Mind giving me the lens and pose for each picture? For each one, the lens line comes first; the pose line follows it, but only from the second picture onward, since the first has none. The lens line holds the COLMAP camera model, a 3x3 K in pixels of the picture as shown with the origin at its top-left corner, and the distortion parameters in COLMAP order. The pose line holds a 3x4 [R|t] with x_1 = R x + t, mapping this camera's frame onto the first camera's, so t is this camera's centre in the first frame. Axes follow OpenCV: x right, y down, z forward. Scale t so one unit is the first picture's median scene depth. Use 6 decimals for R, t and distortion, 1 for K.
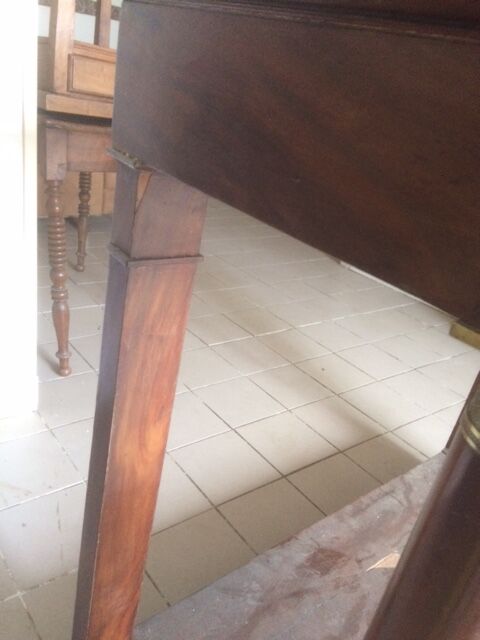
lens RADIAL K [[546.7, 0, 240.0], [0, 546.7, 320.0], [0, 0, 1]] dist [0.128161, -0.194179]
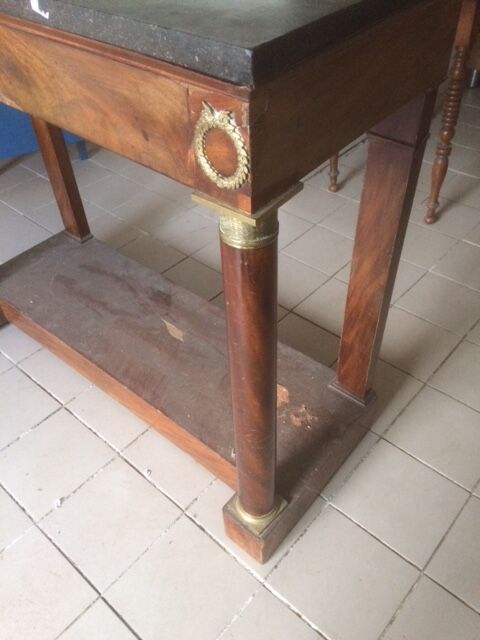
lens RADIAL K [[546.7, 0, 240.0], [0, 546.7, 320.0], [0, 0, 1]] dist [0.128161, -0.194179]
pose [[0.171824, 0.537467, -0.825594, 1.386597], [-0.360113, 0.814326, 0.455184, -0.259665], [0.916949, 0.219095, 0.333470, 0.687596]]
